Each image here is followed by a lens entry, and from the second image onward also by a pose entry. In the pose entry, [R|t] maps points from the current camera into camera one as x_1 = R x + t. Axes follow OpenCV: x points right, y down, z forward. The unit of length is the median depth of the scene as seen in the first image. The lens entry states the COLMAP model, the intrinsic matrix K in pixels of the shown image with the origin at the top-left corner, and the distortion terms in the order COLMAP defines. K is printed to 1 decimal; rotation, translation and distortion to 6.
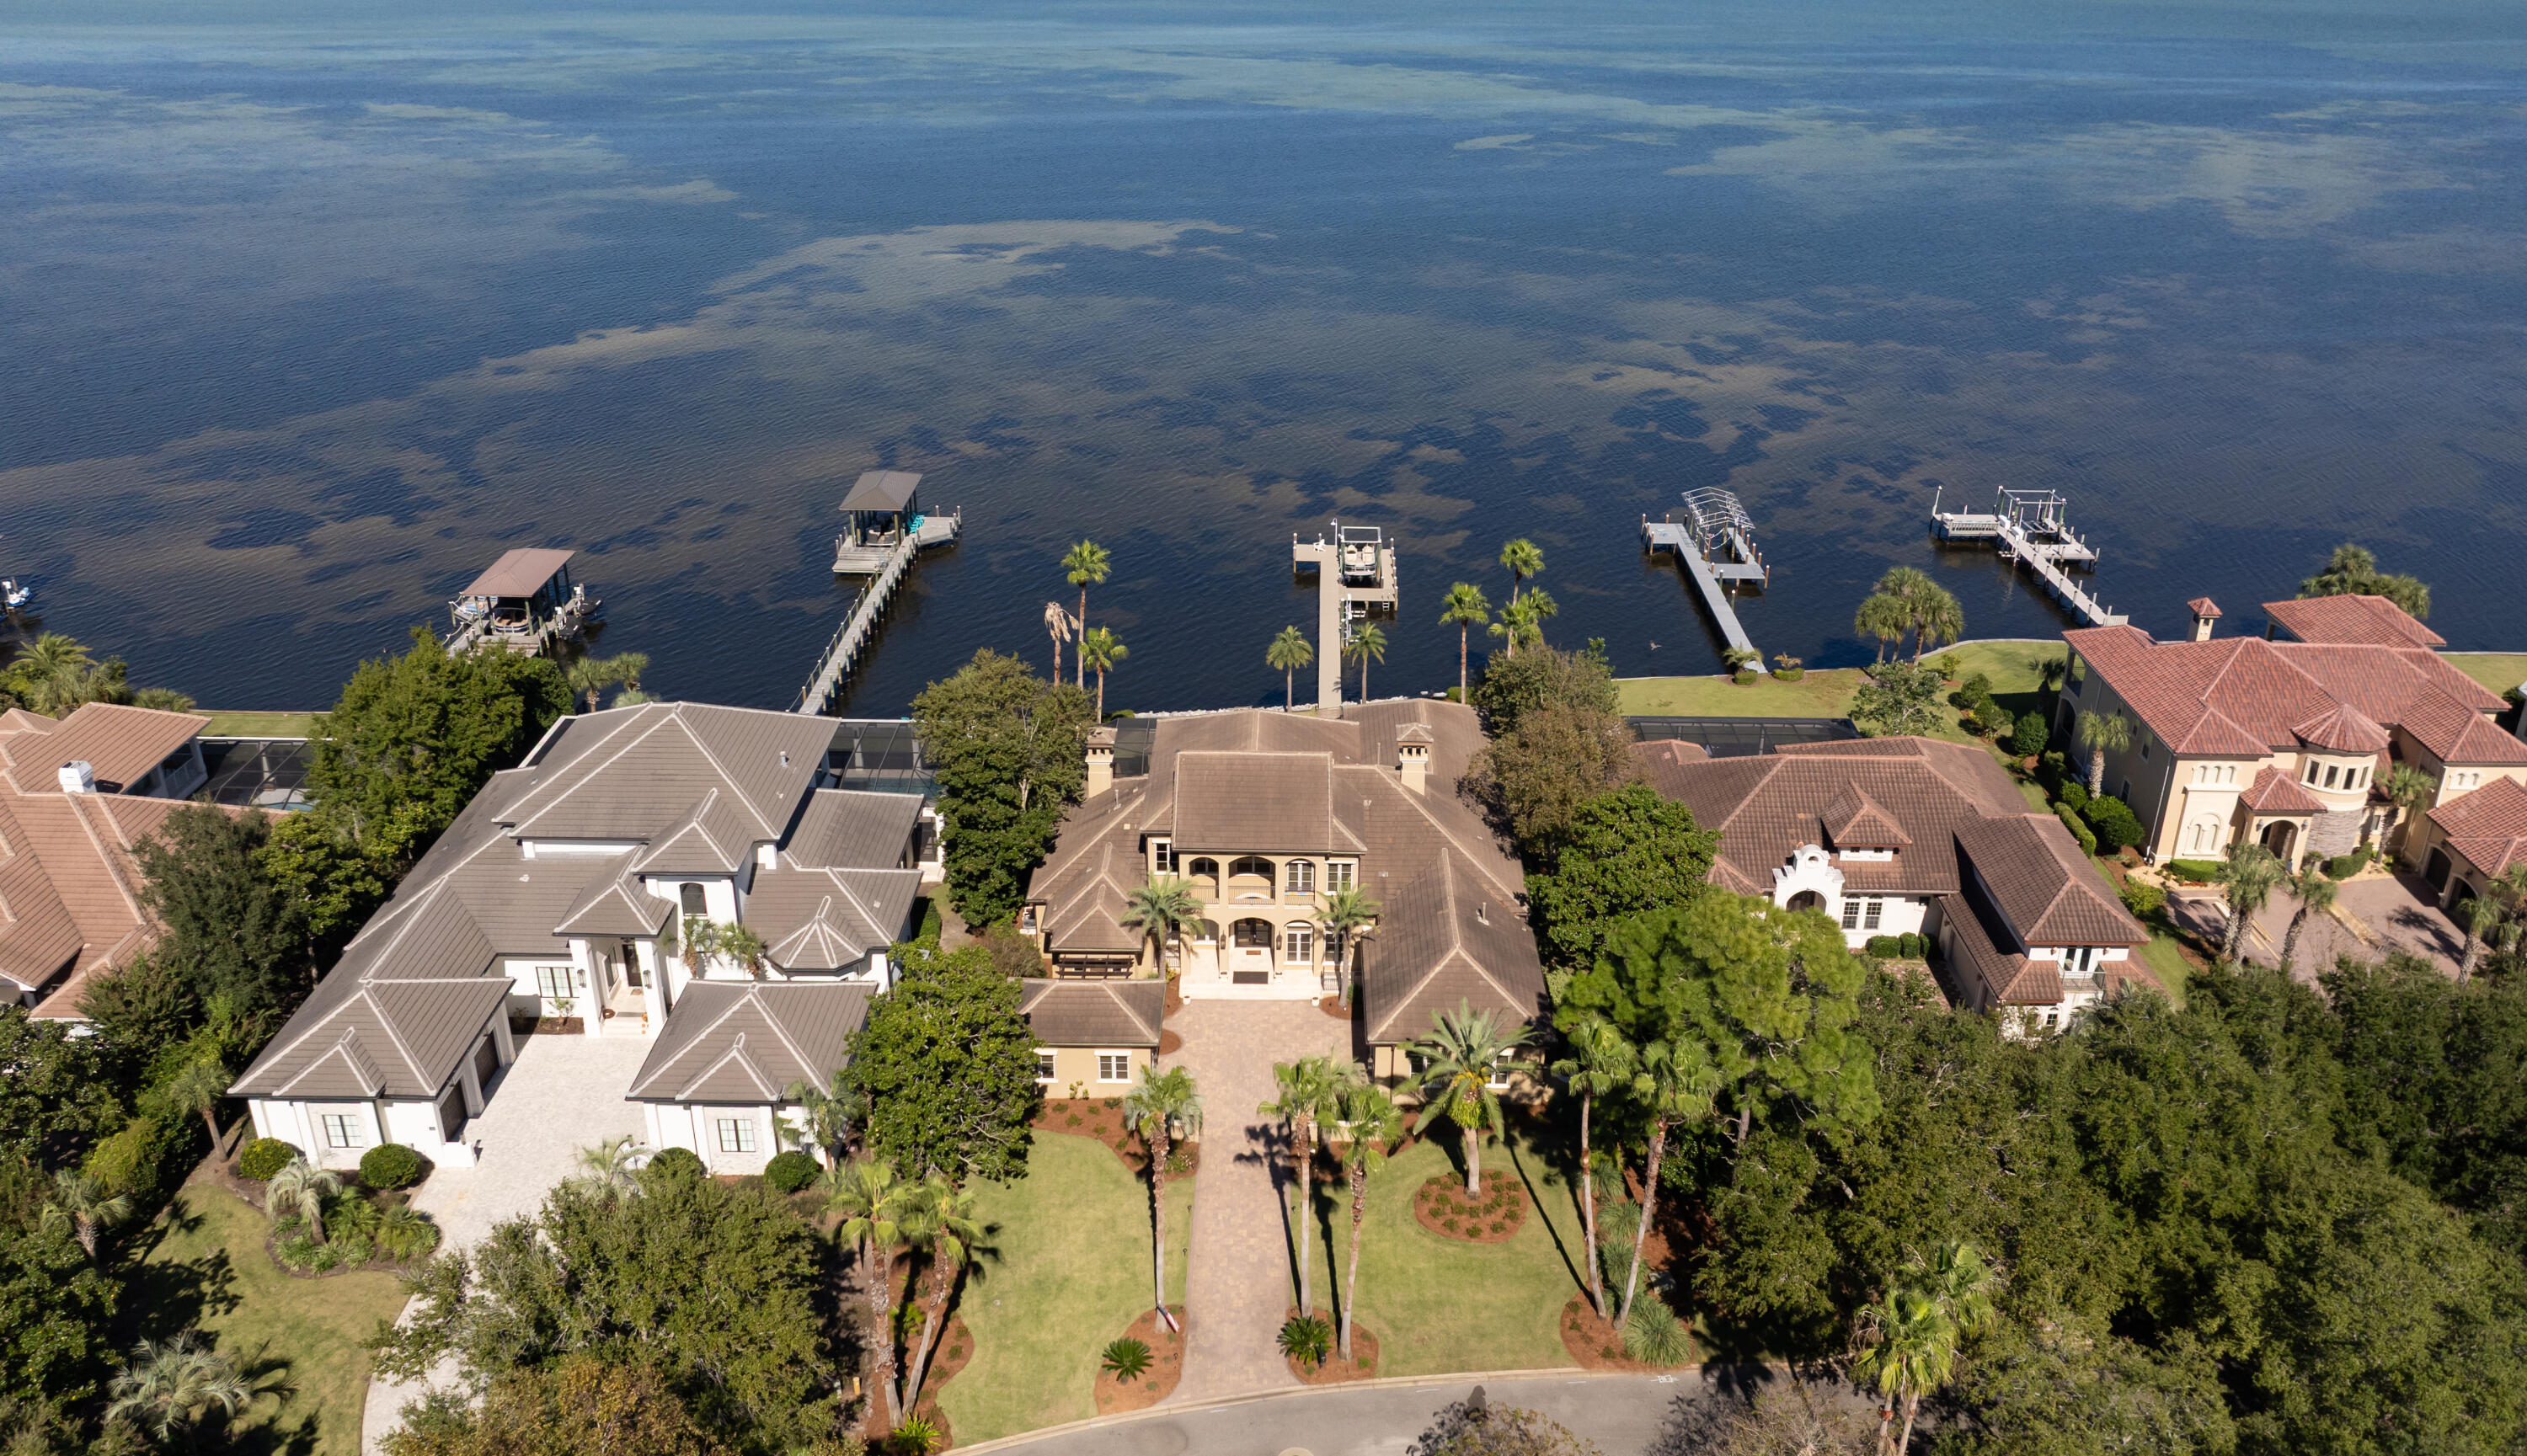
lens RADIAL K [[1931.5, 0, 1329.5], [0, 1931.5, 760.5], [0, 0, 1]] dist [-0.000188, 0.003639]
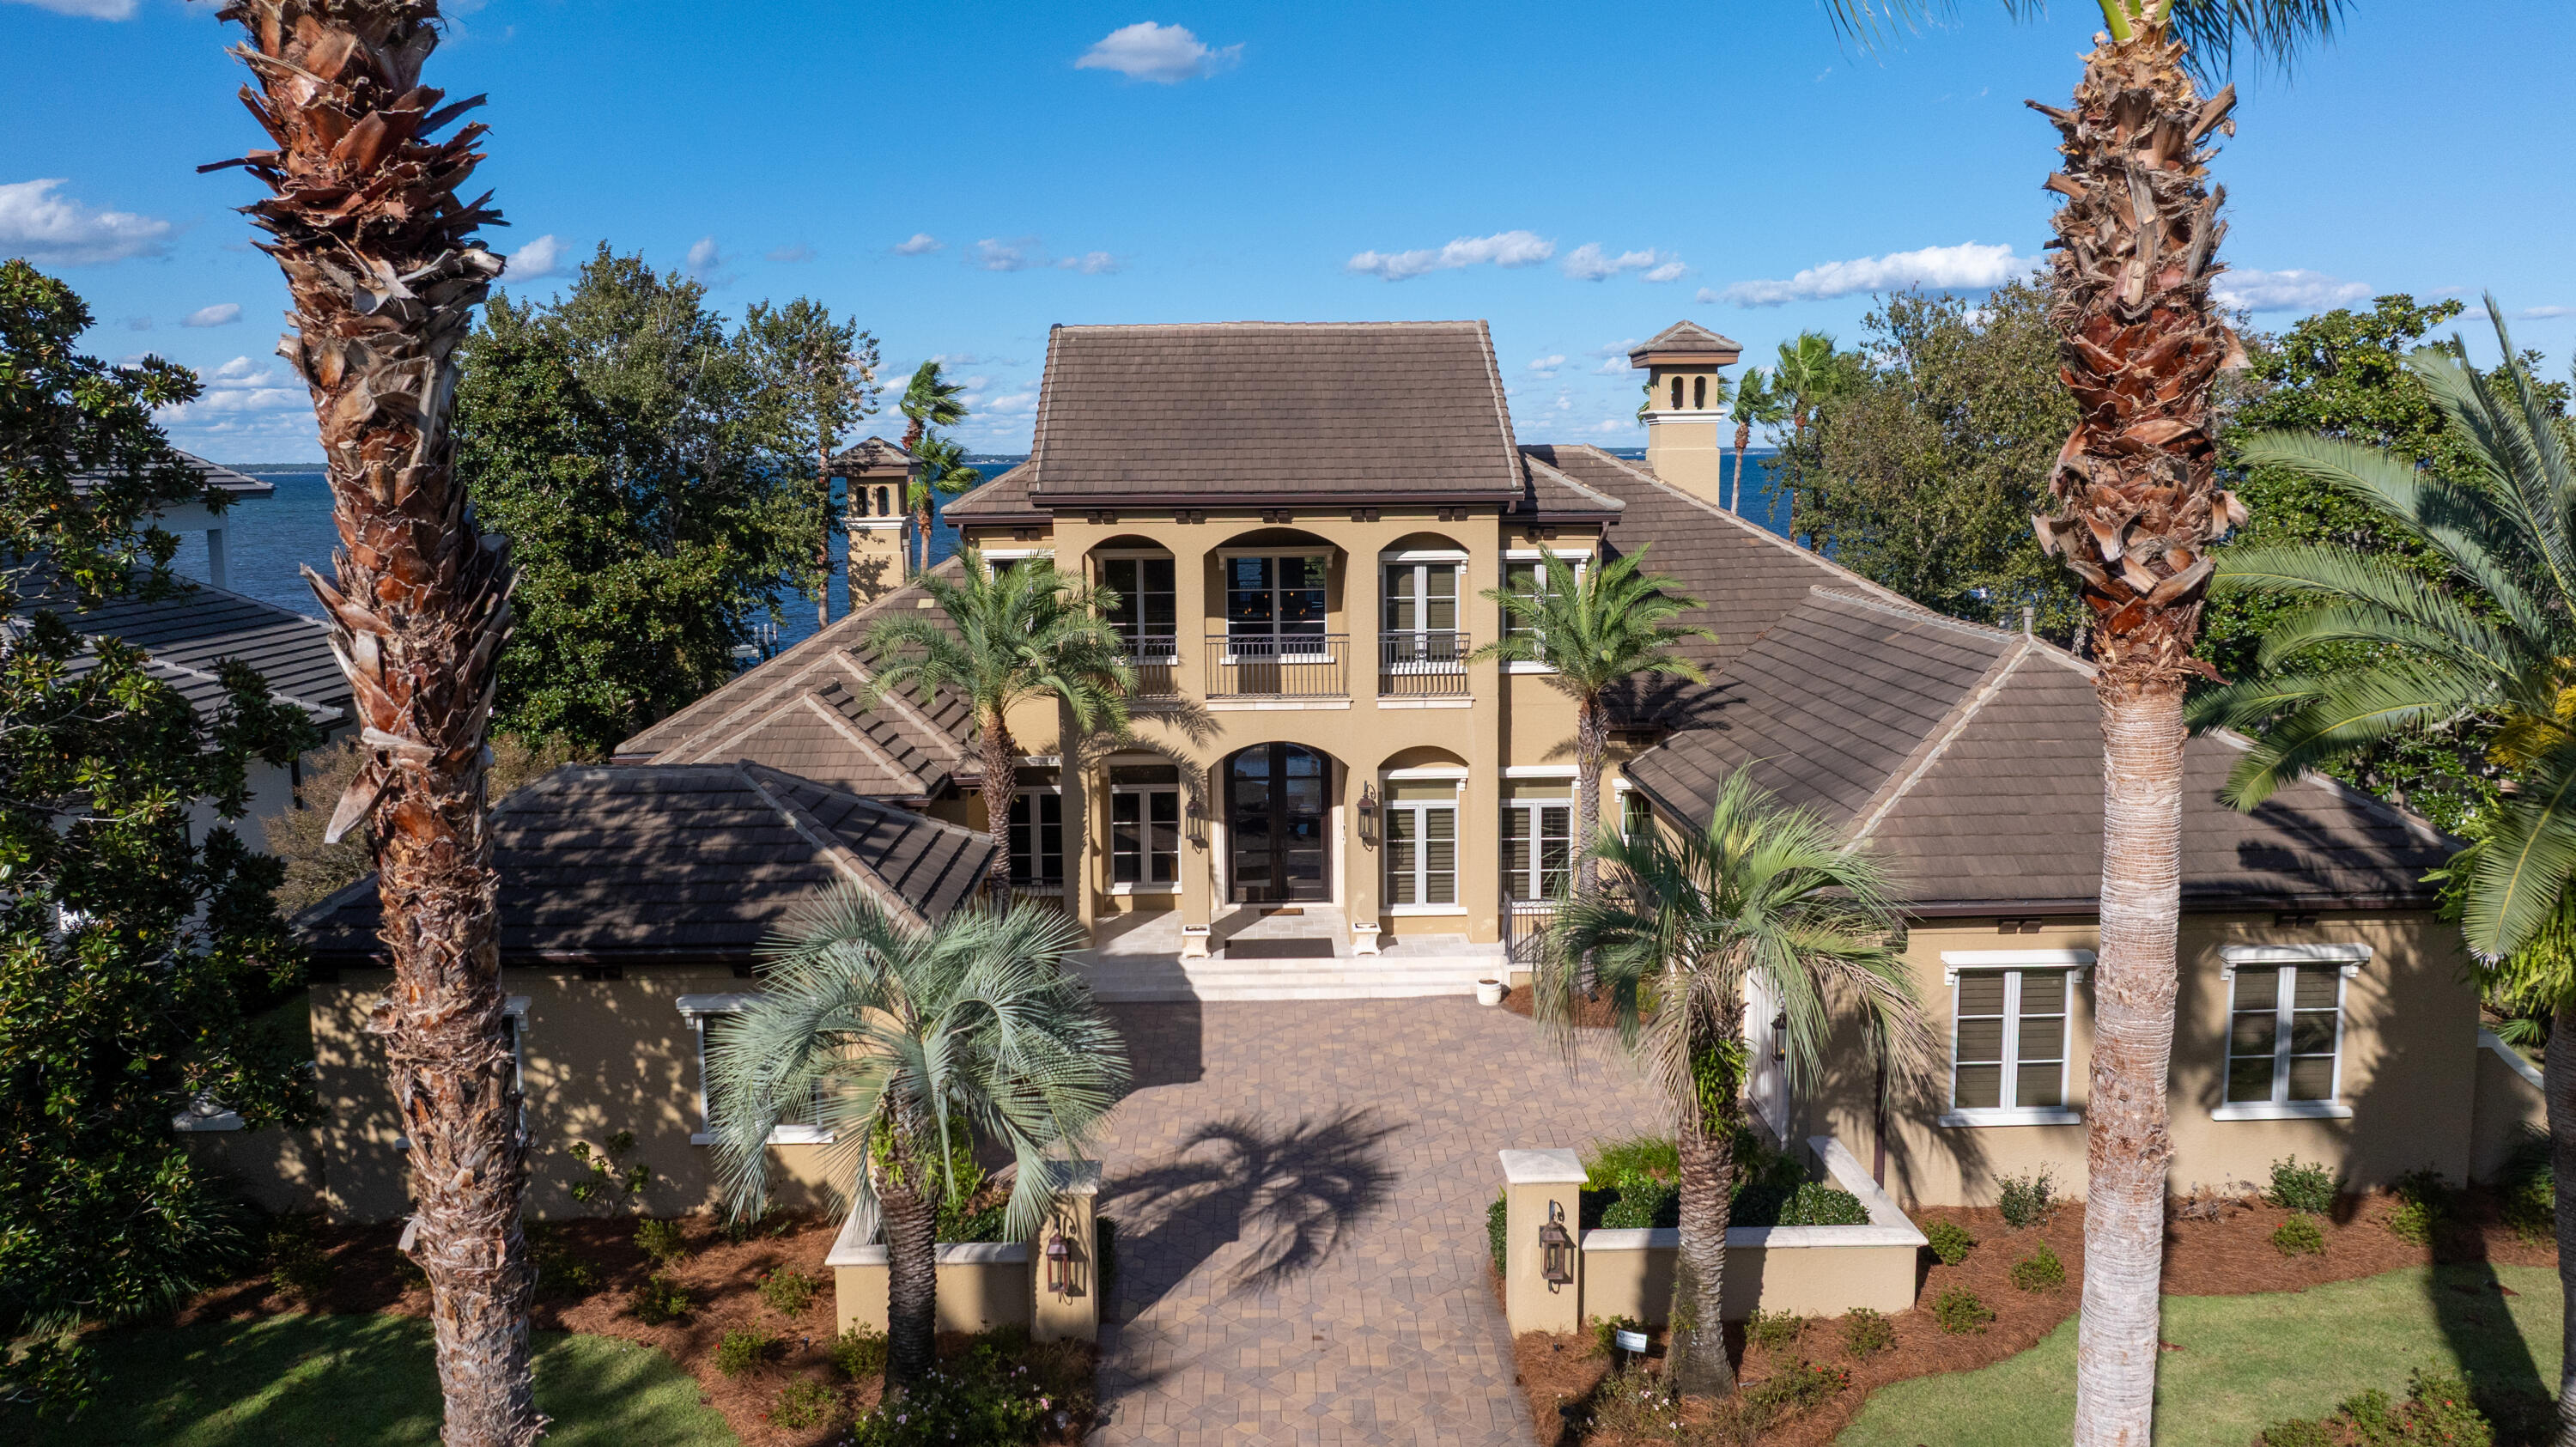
lens RADIAL K [[1921.2, 0, 1290.8], [0, 1921.2, 759.8], [0, 0, 1]] dist [-0.043359, 0.000373]
pose [[0.999583, -0.028833, 0.001766, -0.037259], [0.028155, 0.958756, -0.282832, 0.168849], [0.006462, 0.282764, 0.959168, 0.663925]]
